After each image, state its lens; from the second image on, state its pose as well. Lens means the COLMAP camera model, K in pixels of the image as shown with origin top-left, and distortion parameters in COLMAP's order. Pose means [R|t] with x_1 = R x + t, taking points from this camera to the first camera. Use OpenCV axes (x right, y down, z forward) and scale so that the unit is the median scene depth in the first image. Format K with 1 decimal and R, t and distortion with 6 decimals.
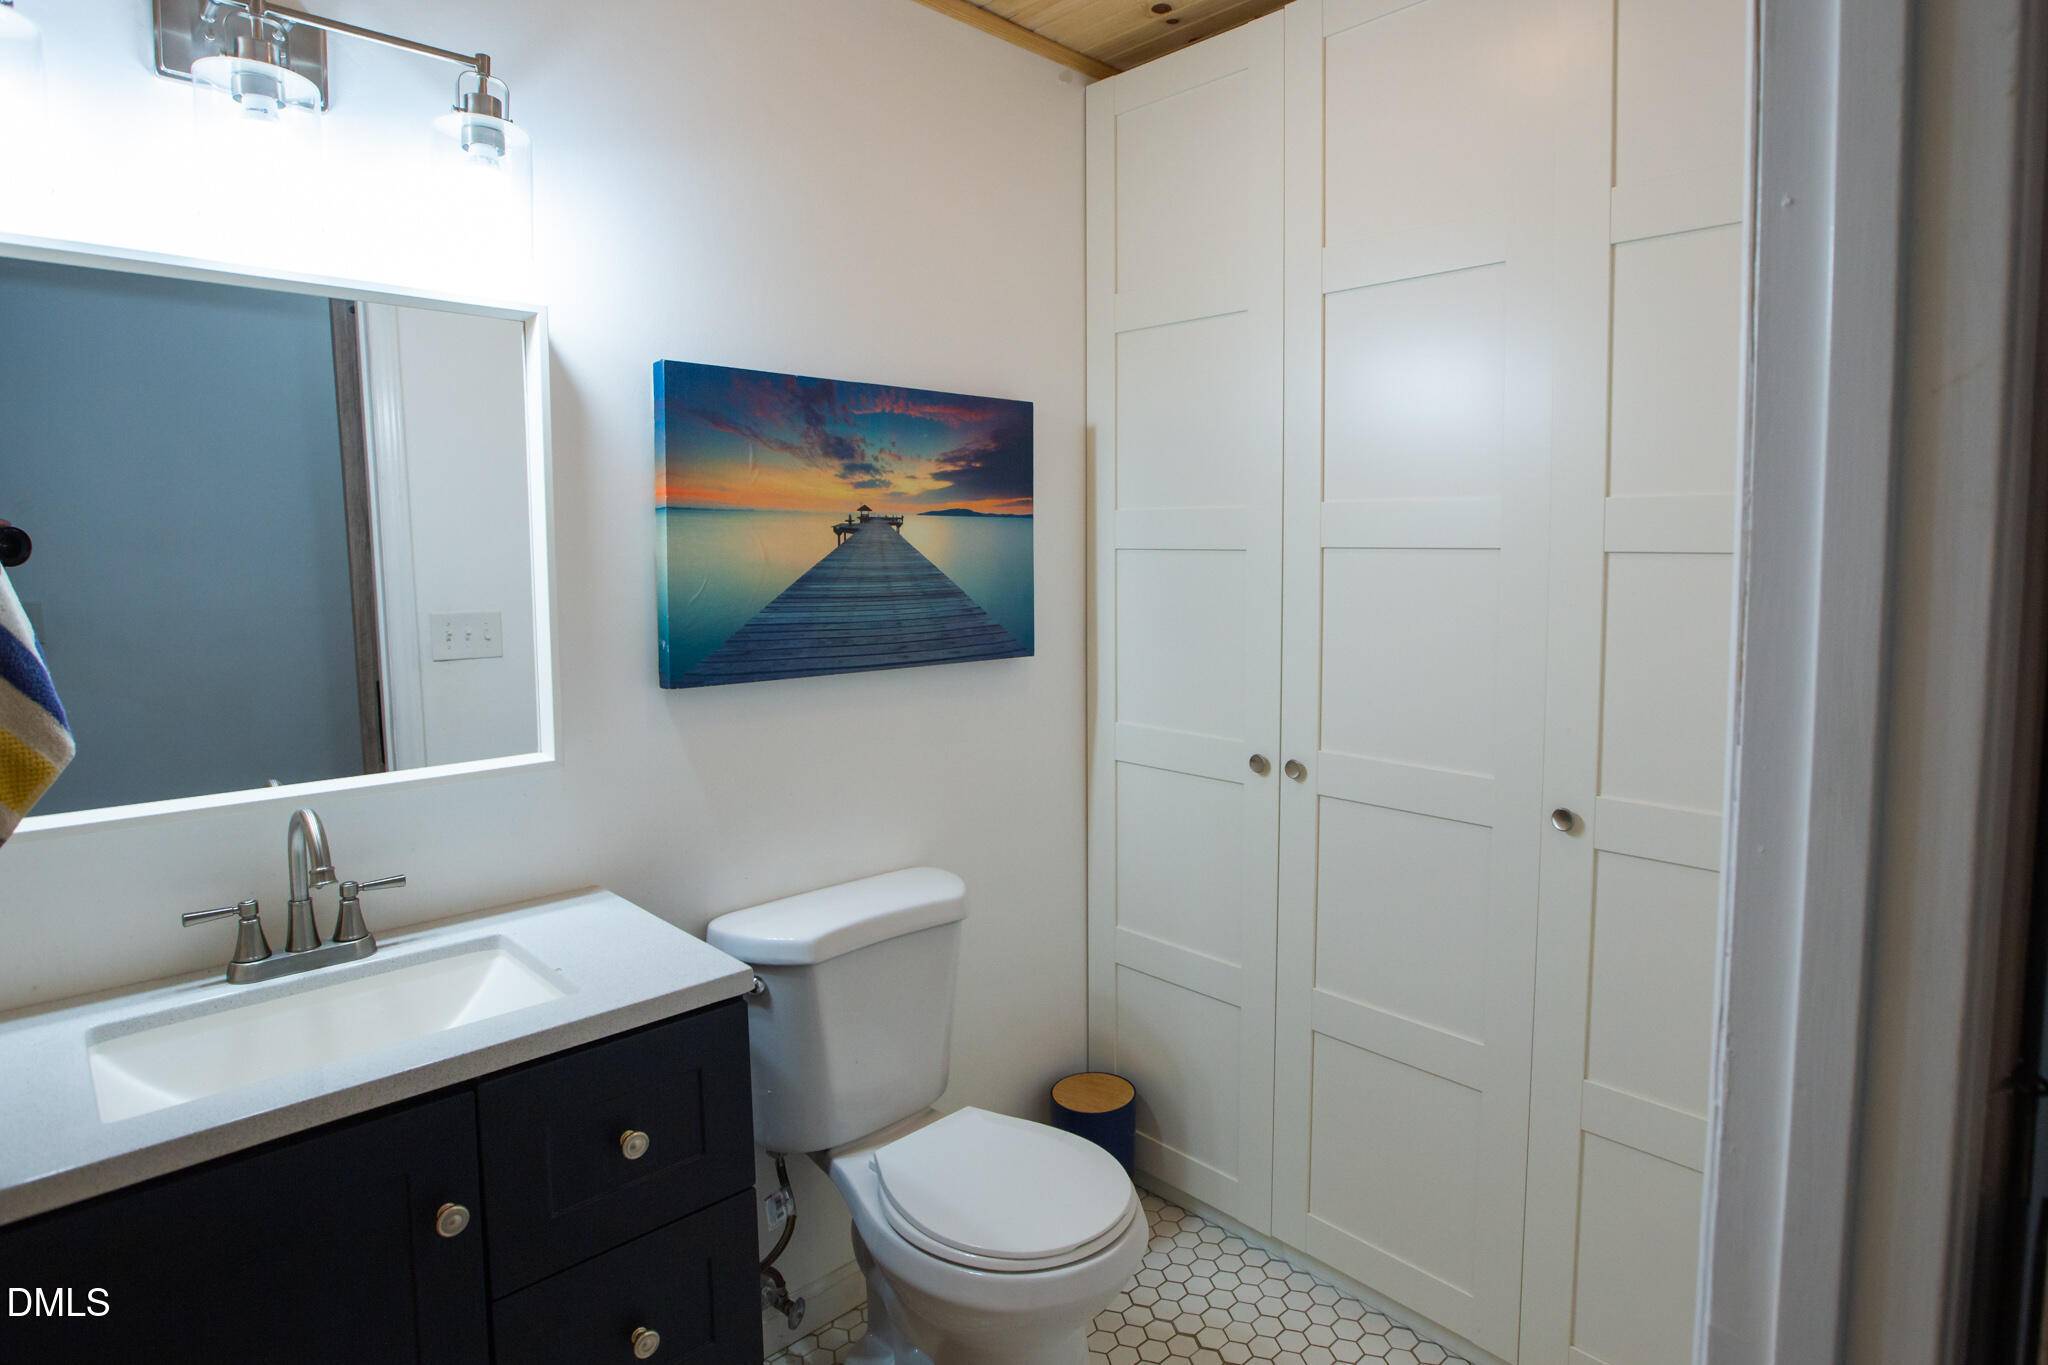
lens RADIAL K [[1113.7, 0, 1021.4], [0, 1113.7, 671.5], [0, 0, 1]] dist [0.004523, 0.004237]
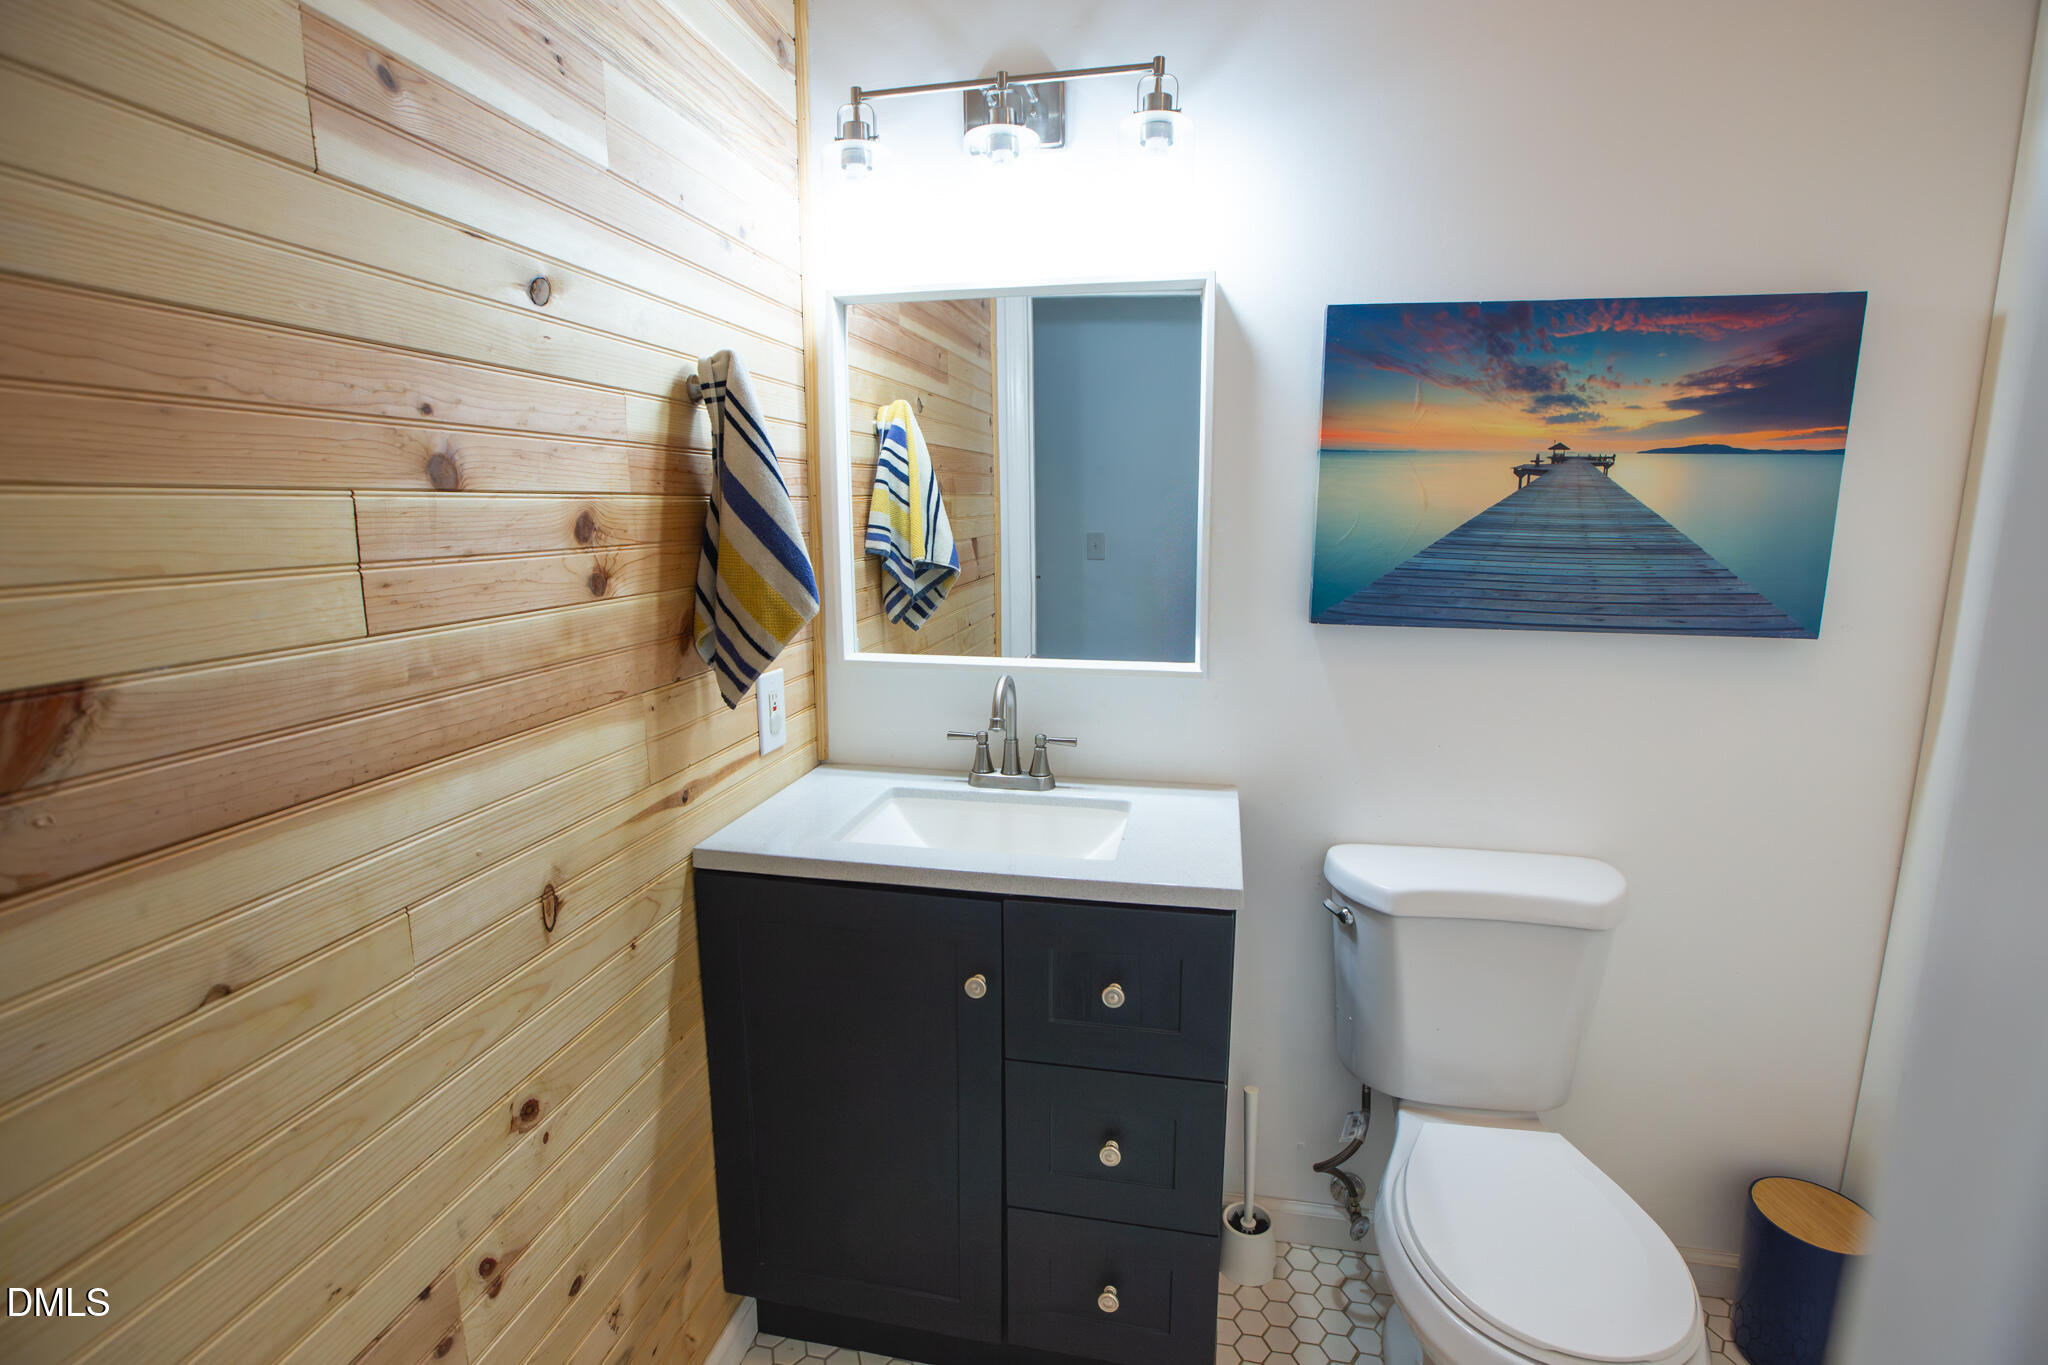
lens RADIAL K [[974.4, 0, 1029.8], [0, 974.4, 686.1], [0, 0, 1]] dist [-0.011889, 0.004618]
pose [[0.601610, 0.168308, -0.780857, 0.242297], [-0.095423, 0.985693, 0.138940, -0.026836], [0.793070, -0.009076, 0.609063, 0.201450]]
